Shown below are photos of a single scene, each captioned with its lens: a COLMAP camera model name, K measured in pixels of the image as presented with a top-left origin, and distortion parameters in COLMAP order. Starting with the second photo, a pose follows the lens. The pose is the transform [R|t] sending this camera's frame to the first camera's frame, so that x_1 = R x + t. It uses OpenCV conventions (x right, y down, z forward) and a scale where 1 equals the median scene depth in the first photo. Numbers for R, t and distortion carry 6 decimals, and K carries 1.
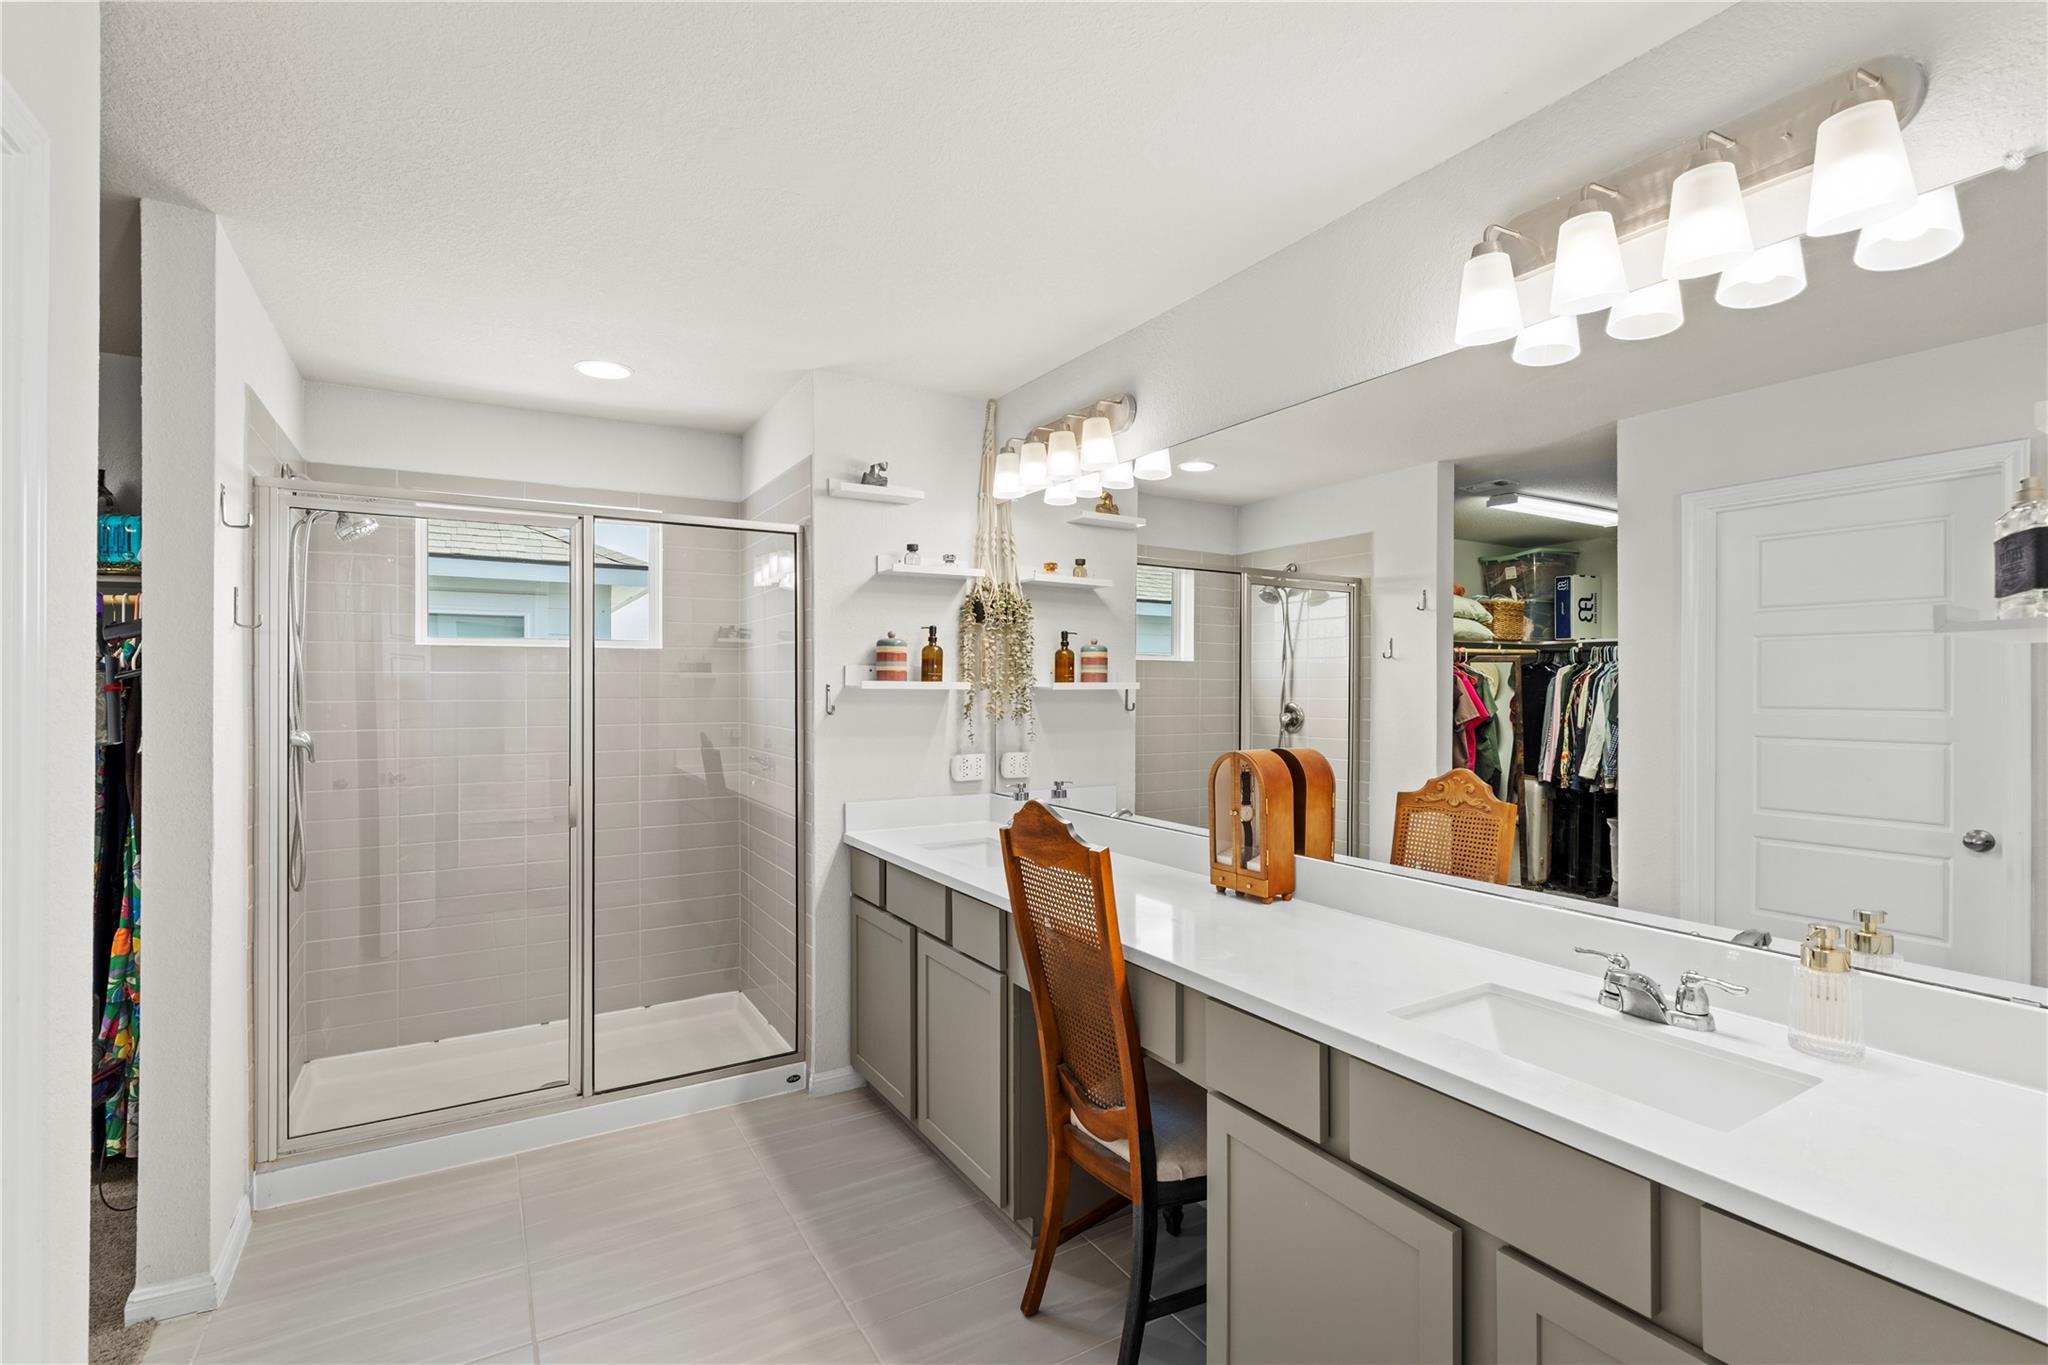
lens RADIAL K [[930.9, 0, 1020.4], [0, 930.9, 685.6], [0, 0, 1]] dist [-0.008142, 0.003476]
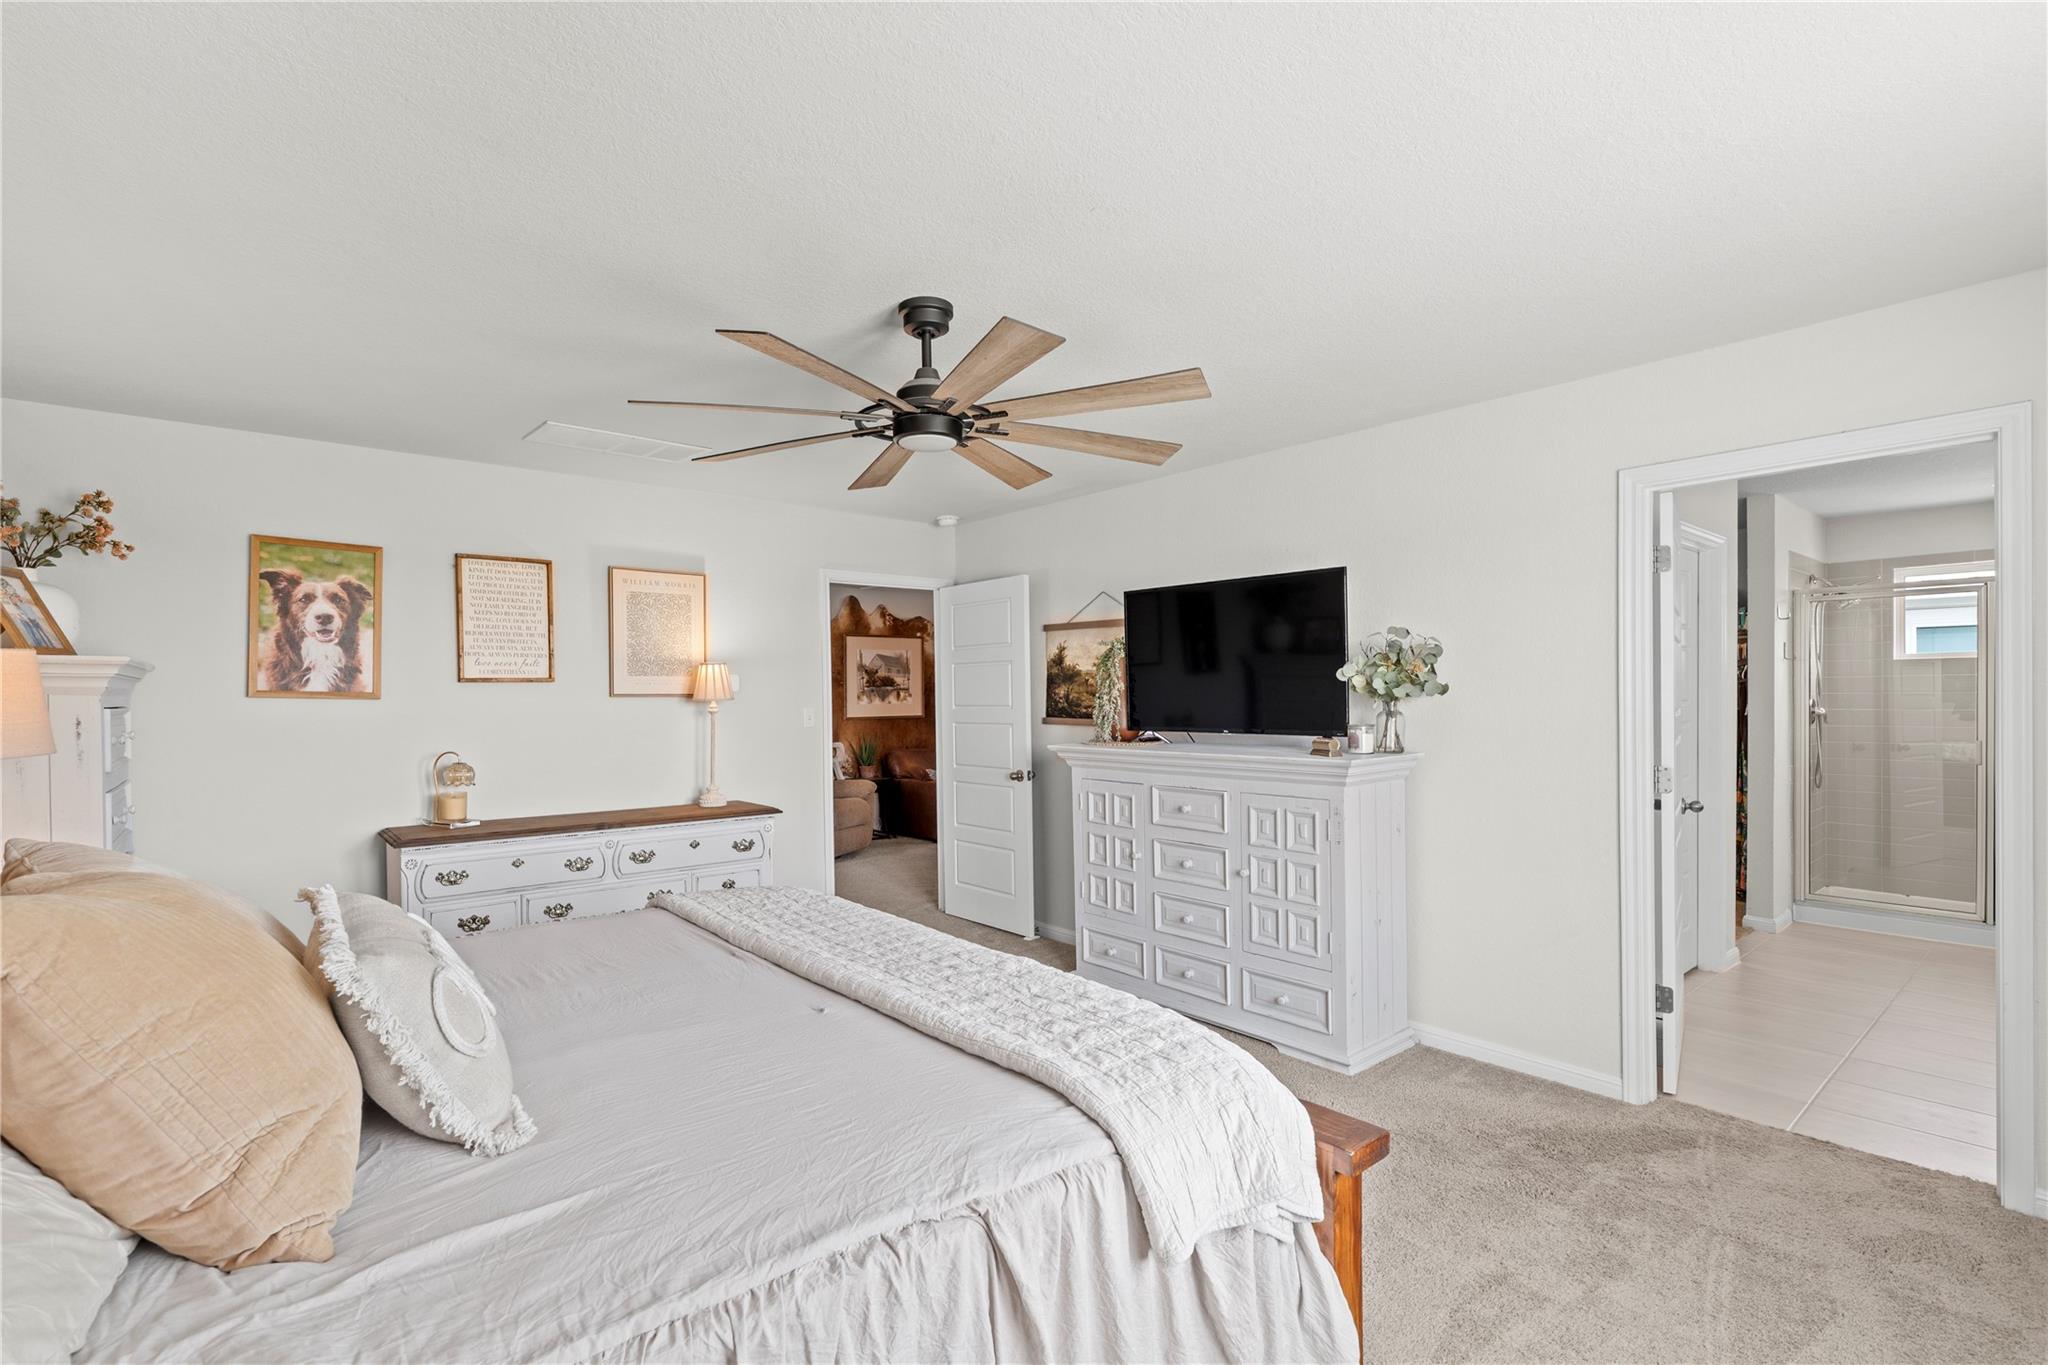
lens RADIAL K [[930.9, 0, 1018.6], [0, 930.9, 699.8], [0, 0, 1]] dist [-0.008142, 0.003476]
pose [[0.146970, -0.000789, -0.989141, 0.953478], [0.003366, 0.999994, -0.000298, 0.025428], [0.989135, -0.003285, 0.146972, -1.011479]]
